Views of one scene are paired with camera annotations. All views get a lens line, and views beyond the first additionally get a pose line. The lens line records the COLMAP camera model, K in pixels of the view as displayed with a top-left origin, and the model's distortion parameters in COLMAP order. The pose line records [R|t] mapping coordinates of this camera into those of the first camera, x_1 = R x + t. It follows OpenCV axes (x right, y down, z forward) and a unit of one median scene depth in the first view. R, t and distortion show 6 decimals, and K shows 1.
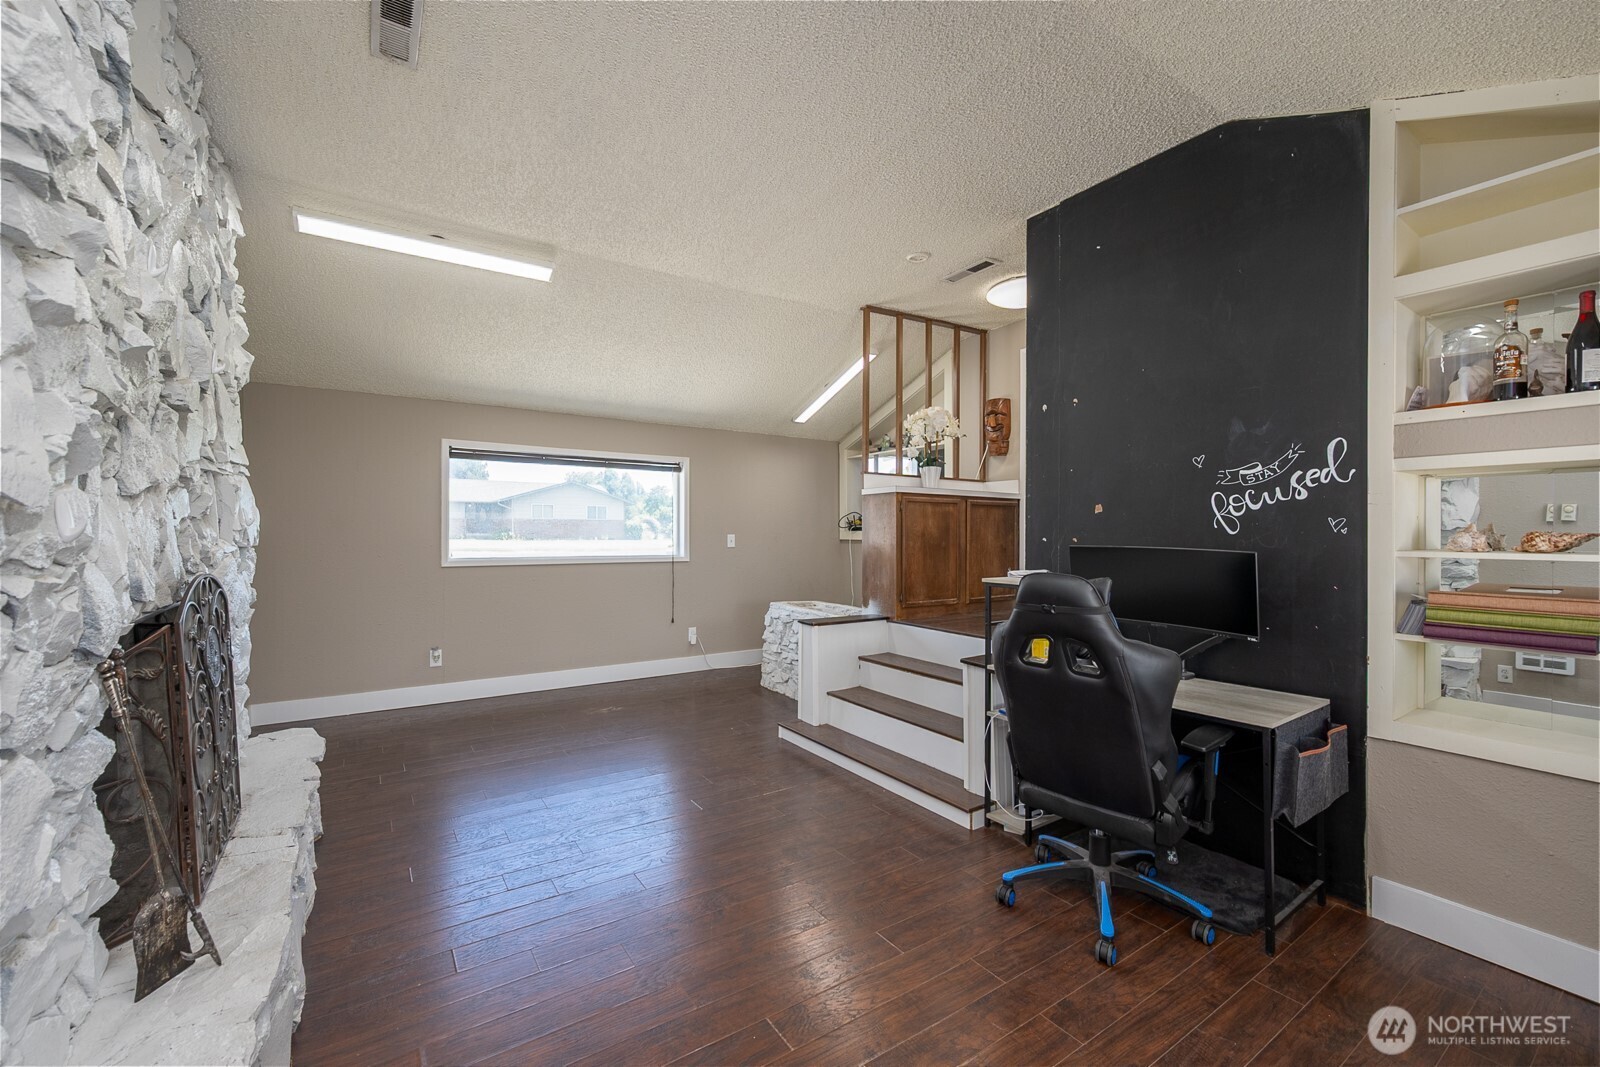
lens RADIAL K [[660.1, 0, 809.5], [0, 660.1, 537.1], [0, 0, 1]] dist [-0.002334, -0.000293]
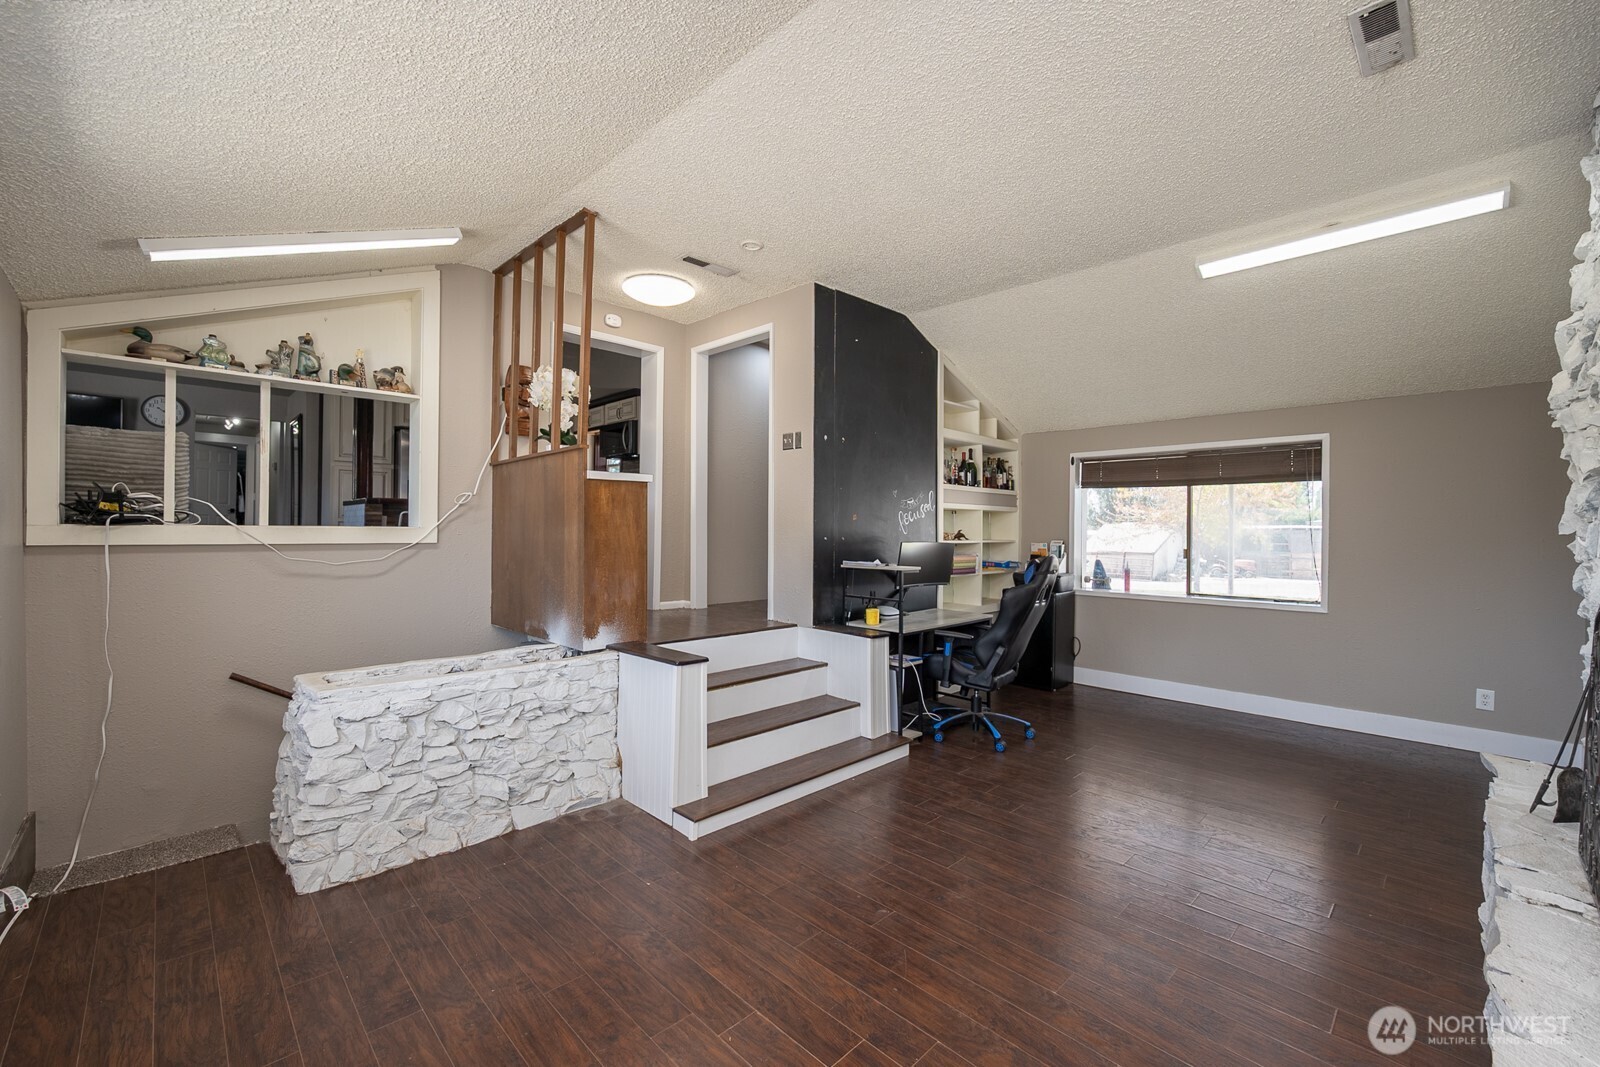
lens RADIAL K [[638.2, 0, 811.1], [0, 638.2, 526.2], [0, 0, 1]] dist [-0.000871, -0.000251]
pose [[-0.171115, 0.000491, 0.985251, -0.854643], [-0.002802, 0.999996, -0.000985, -0.018775], [-0.985247, -0.002929, -0.171112, 1.204698]]
